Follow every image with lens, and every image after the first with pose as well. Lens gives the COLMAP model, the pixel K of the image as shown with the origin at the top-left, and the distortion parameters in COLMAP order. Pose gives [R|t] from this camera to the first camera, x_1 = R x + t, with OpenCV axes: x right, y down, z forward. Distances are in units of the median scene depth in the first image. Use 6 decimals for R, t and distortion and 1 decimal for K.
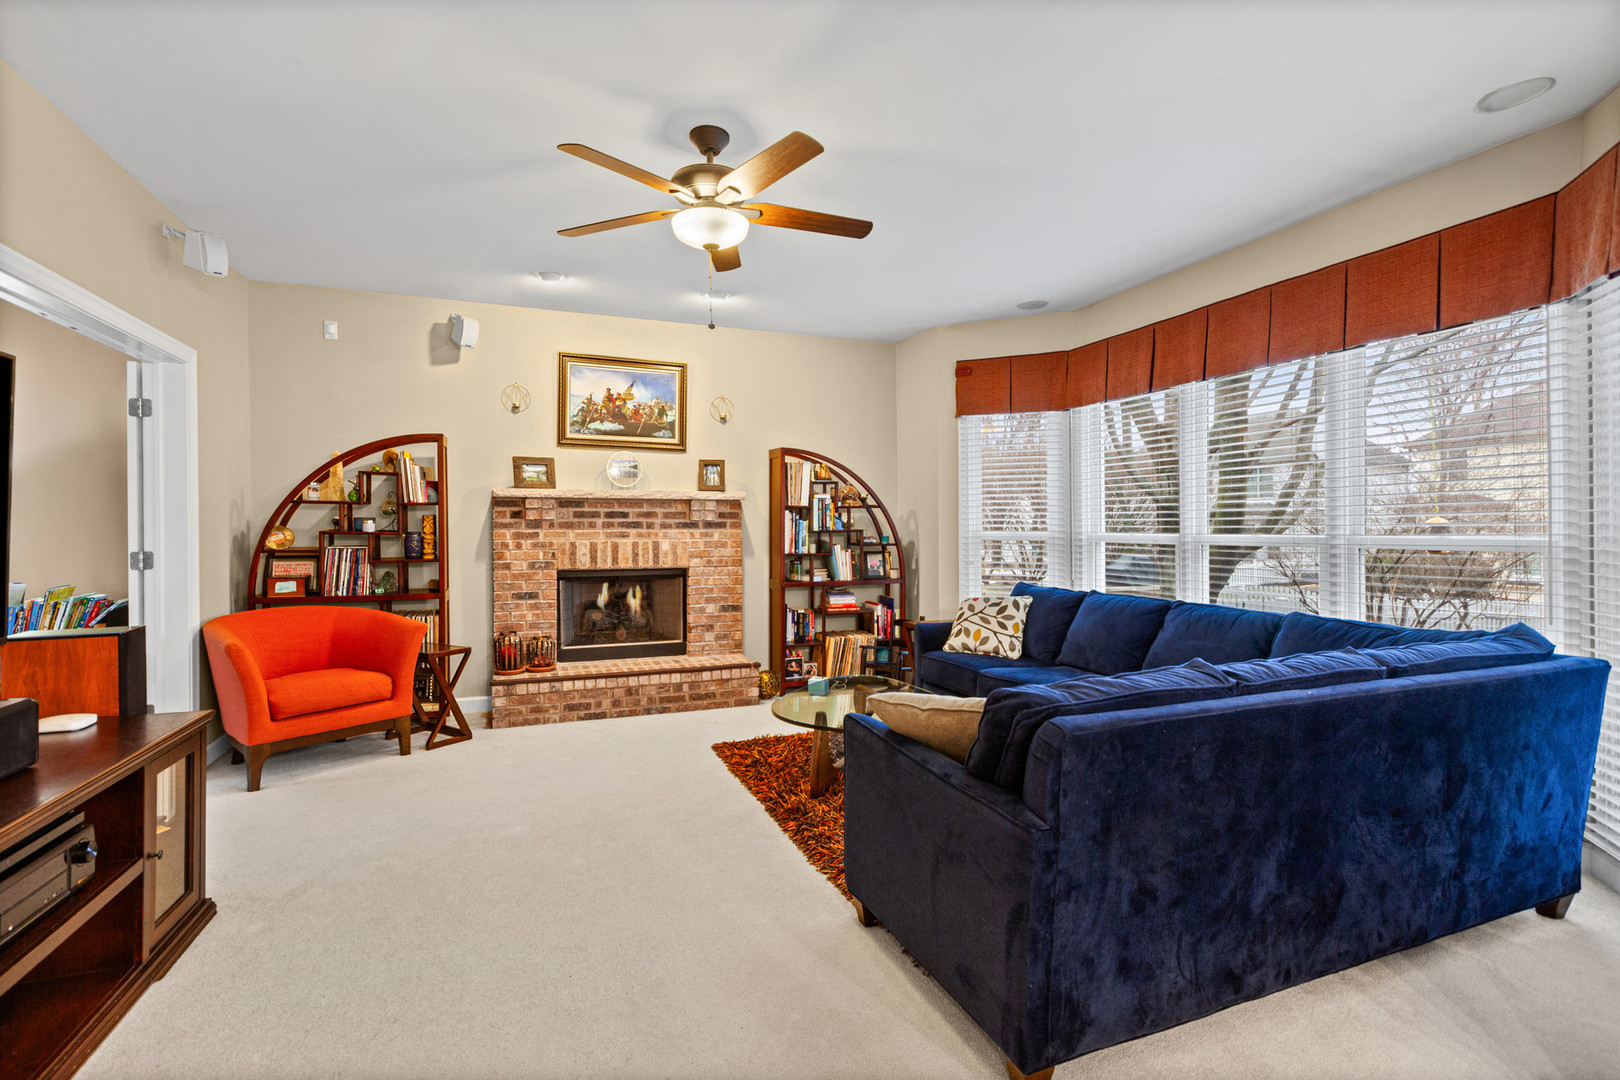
lens RADIAL K [[738.6, 0, 804.6], [0, 738.6, 537.2], [0, 0, 1]] dist [-0.004209, 0.000591]
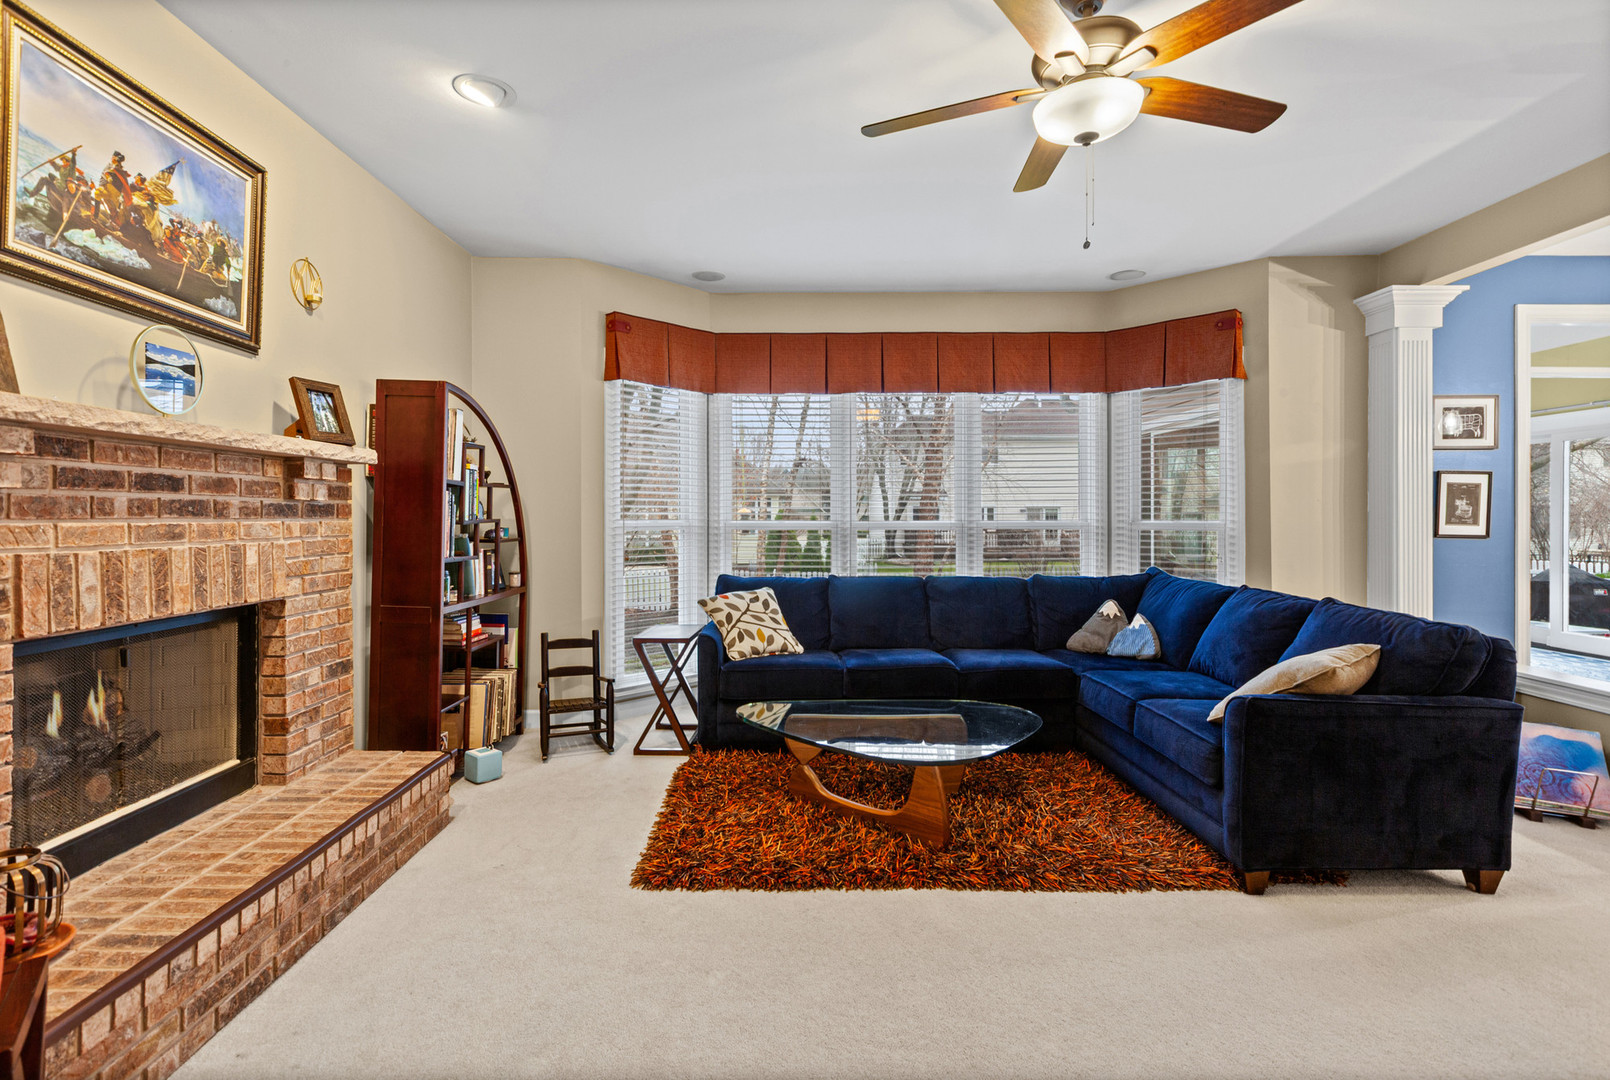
lens RADIAL K [[734.0, 0, 804.9], [0, 734.0, 523.7], [0, 0, 1]] dist [-0.004209, 0.000591]
pose [[0.375008, -0.009413, 0.926974, -0.487566], [0.013401, 0.999899, 0.004732, -0.005455], [-0.926925, 0.010648, 0.375096, 0.527867]]
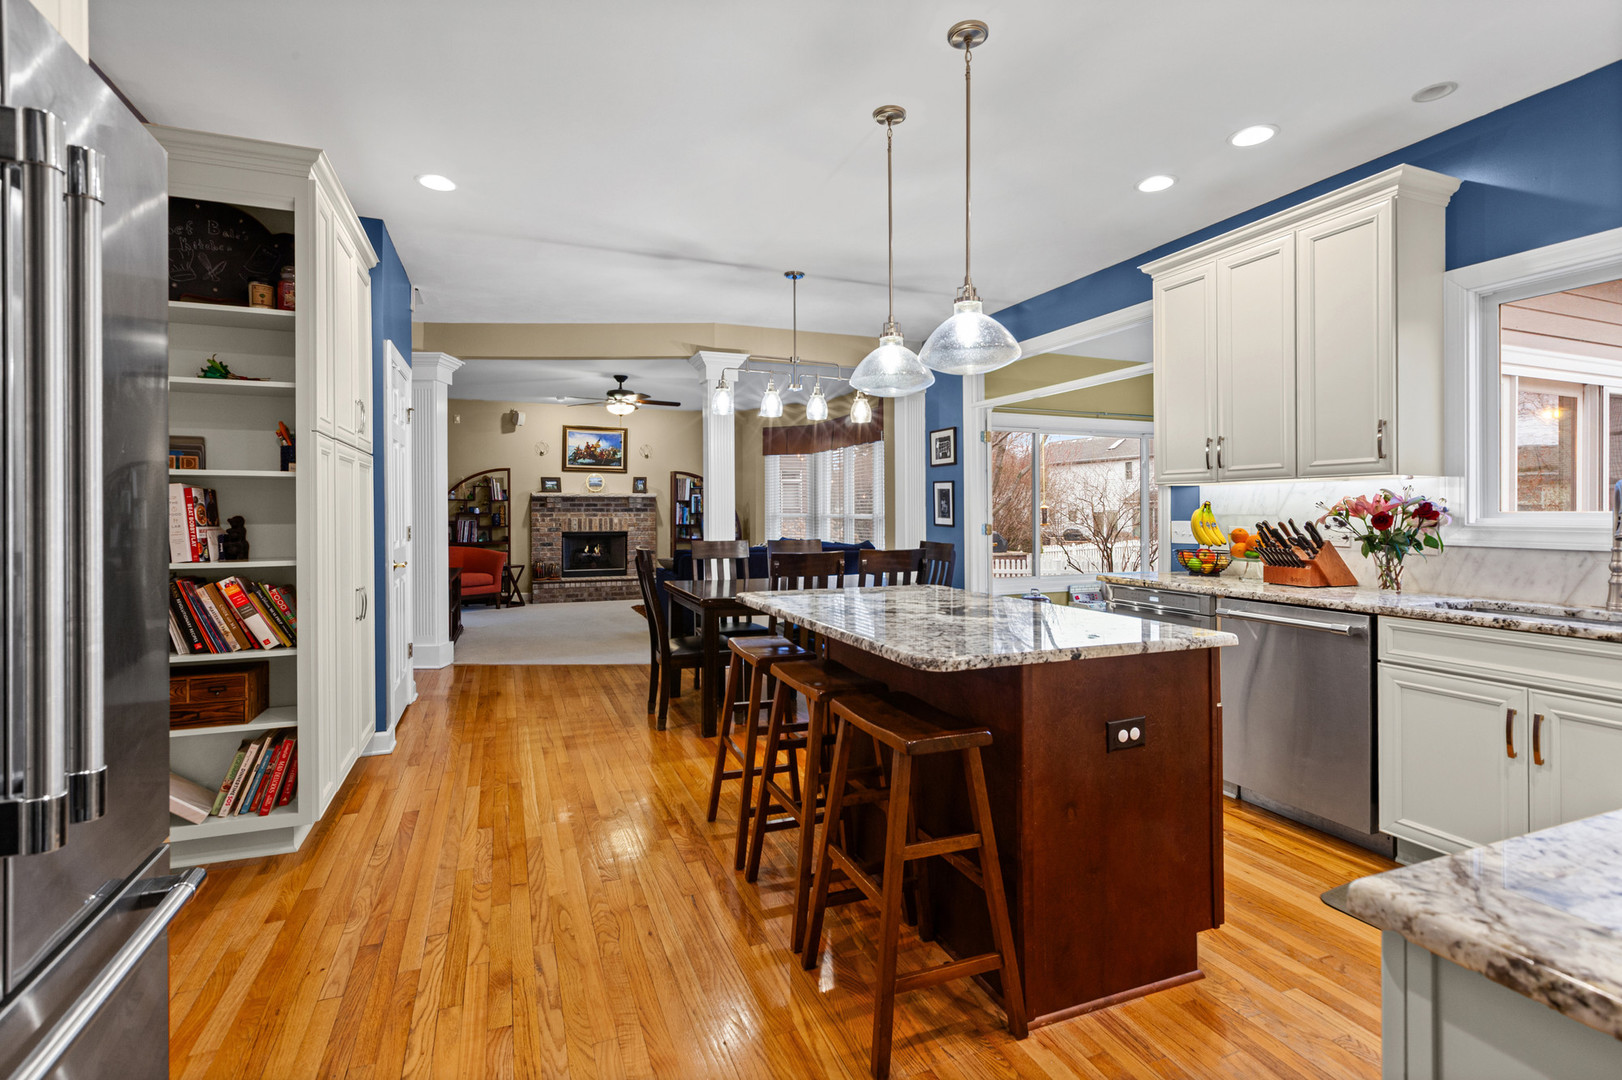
lens RADIAL K [[739.5, 0, 797.1], [0, 739.5, 512.4], [0, 0, 1]] dist [-0.004209, 0.000591]
pose [[0.999946, -0.000445, 0.010422, 0.287953], [0.000581, 0.999916, -0.012986, 0.016400], [-0.010415, 0.012992, 0.999861, -1.029750]]
